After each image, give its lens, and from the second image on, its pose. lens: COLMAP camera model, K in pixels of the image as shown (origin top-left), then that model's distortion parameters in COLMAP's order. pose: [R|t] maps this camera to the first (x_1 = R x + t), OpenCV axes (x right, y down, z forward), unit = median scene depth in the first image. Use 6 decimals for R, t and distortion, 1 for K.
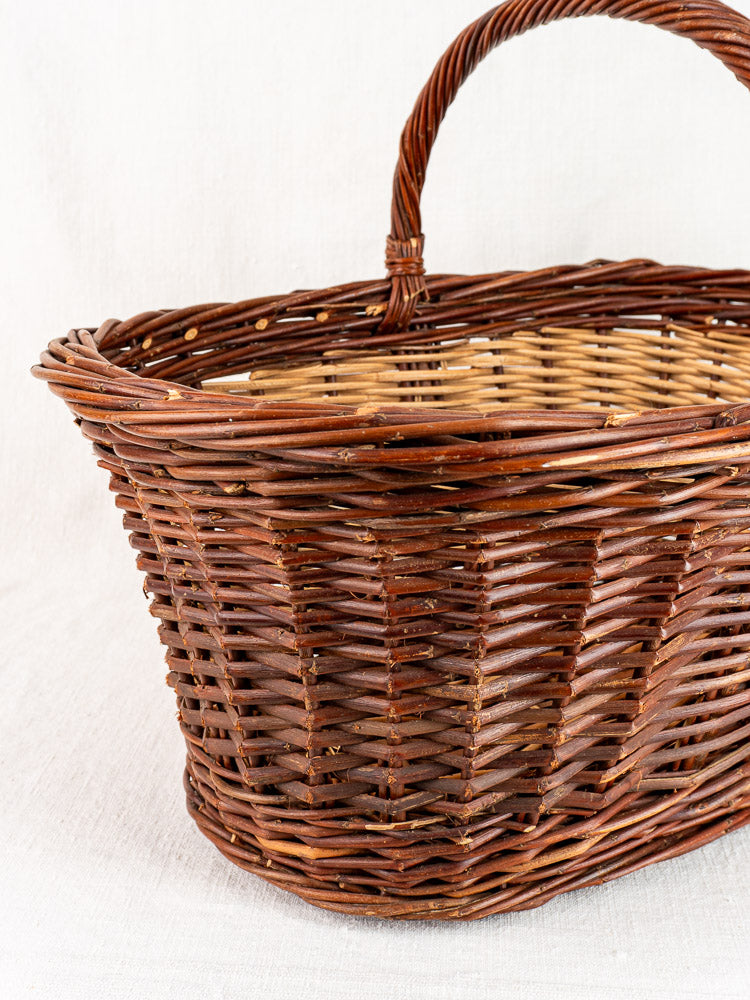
lens RADIAL K [[1265.6, 0, 391.0], [0, 1265.6, 485.0], [0, 0, 1]] dist [0.002864, 0.000000]
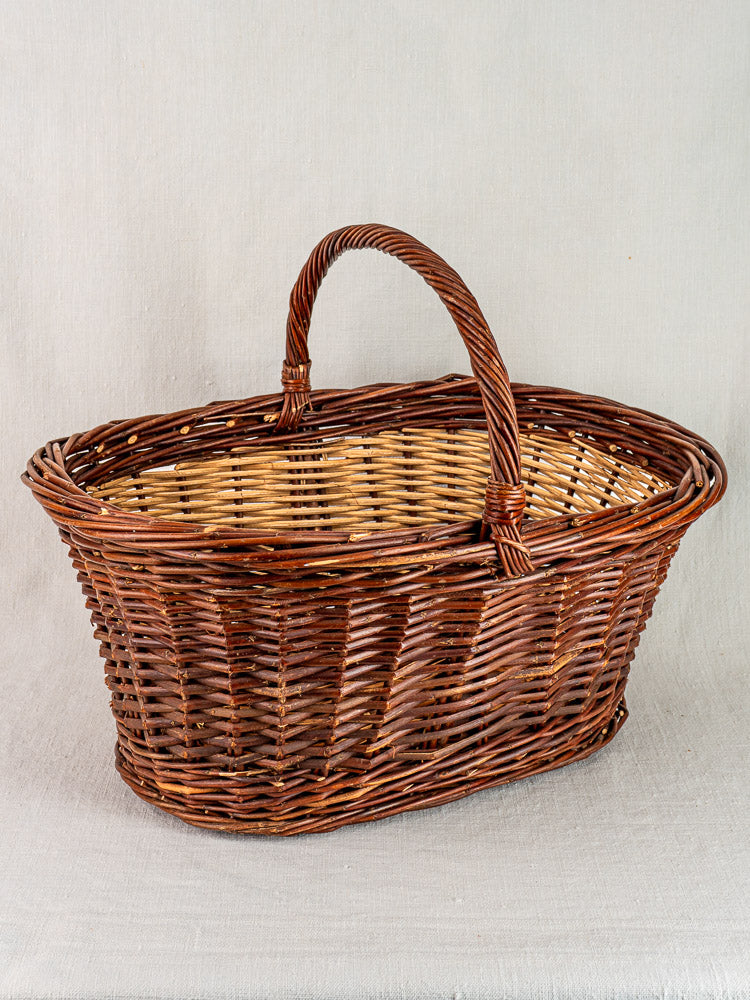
lens RADIAL K [[1514.5, 0, 414.1], [0, 1514.5, 506.8], [0, 0, 1]] dist [0.005240, 0.000000]
pose [[0.999400, 0.031307, -0.014842, 0.230757], [-0.030978, 0.999280, 0.021919, -0.113505], [0.015518, -0.021446, 0.999650, -0.864784]]
